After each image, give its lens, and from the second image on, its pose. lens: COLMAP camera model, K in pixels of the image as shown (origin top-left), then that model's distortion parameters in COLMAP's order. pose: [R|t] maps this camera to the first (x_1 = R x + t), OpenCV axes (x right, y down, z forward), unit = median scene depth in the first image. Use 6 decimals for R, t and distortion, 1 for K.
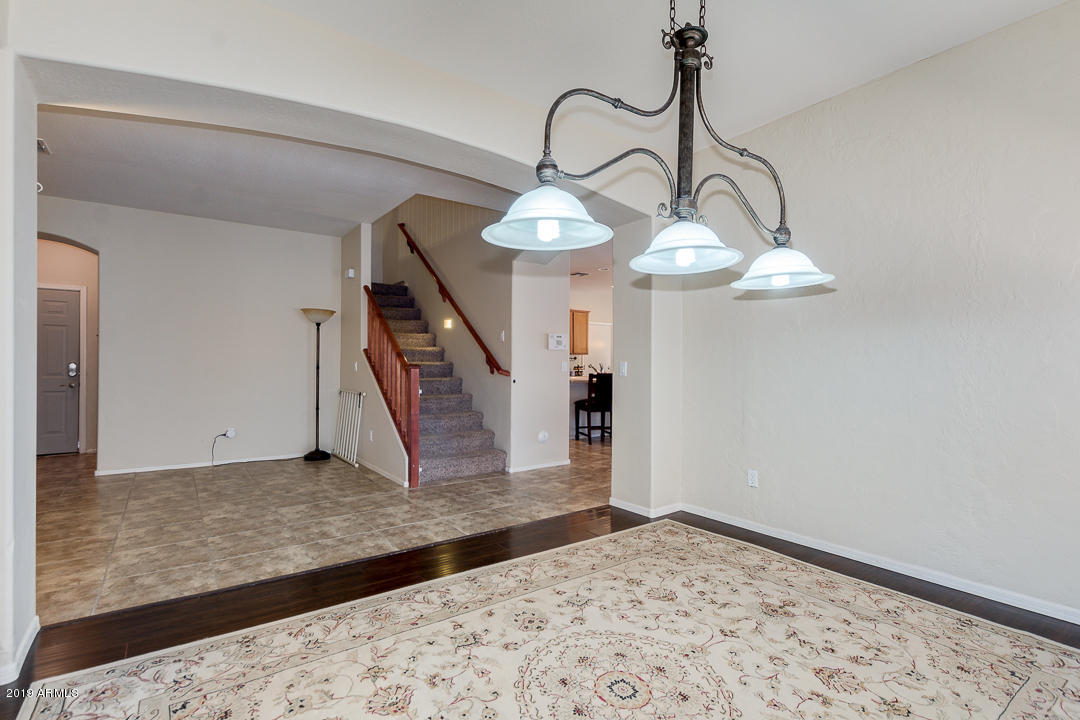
lens RADIAL K [[504.3, 0, 538.4], [0, 504.3, 361.4], [0, 0, 1]] dist [0.019975, -0.009369]
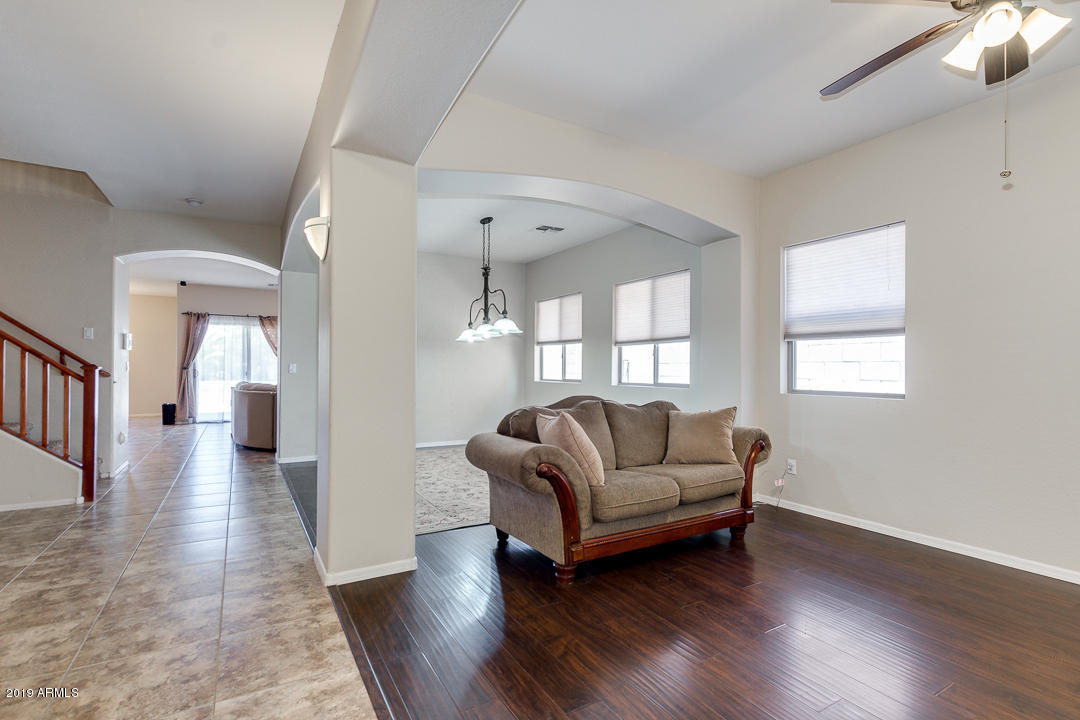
lens RADIAL K [[504.3, 0, 538.4], [0, 504.3, 361.4], [0, 0, 1]] dist [0.019975, -0.009369]
pose [[0.100551, -0.002846, 0.994928, -1.471672], [0.006799, 0.999975, 0.002173, 0.023890], [-0.994909, 0.006546, 0.100568, 0.215575]]
